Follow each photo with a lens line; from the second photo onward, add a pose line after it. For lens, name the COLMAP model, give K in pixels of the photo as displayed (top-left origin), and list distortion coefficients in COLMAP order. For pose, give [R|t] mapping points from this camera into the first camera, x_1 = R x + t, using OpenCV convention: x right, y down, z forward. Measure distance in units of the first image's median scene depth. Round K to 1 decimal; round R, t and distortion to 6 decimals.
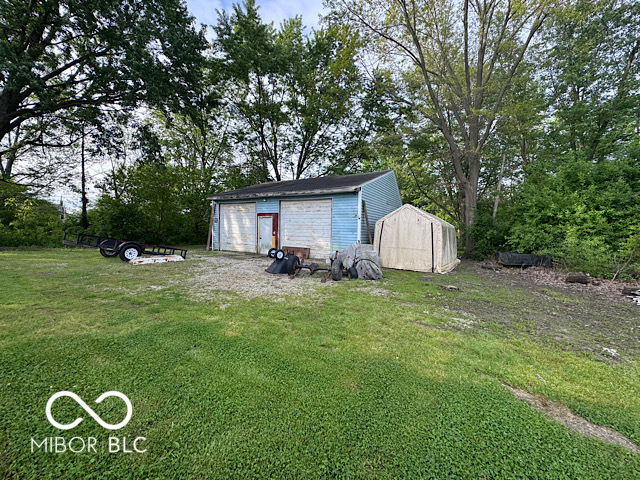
lens RADIAL K [[281.4, 0, 320.0], [0, 281.4, 240.0], [0, 0, 1]] dist [-0.010925, 0.000526]
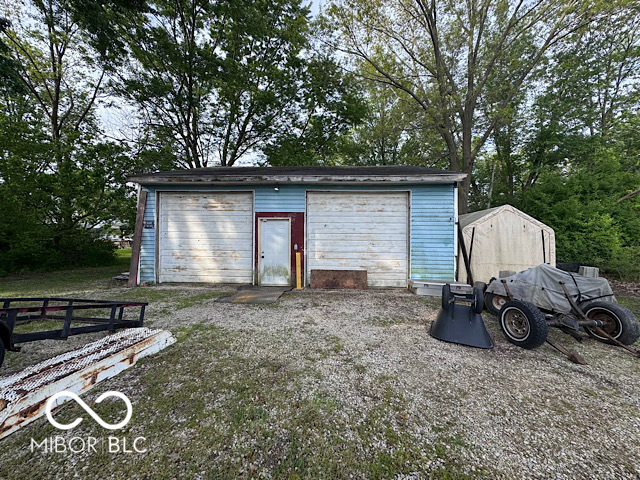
lens RADIAL K [[281.4, 0, 320.0], [0, 281.4, 240.0], [0, 0, 1]] dist [-0.010925, 0.000526]
pose [[0.884115, -0.021249, 0.466786, -0.409822], [0.026116, 0.999651, -0.003959, -0.038688], [-0.466539, 0.015691, 0.884361, 0.495071]]
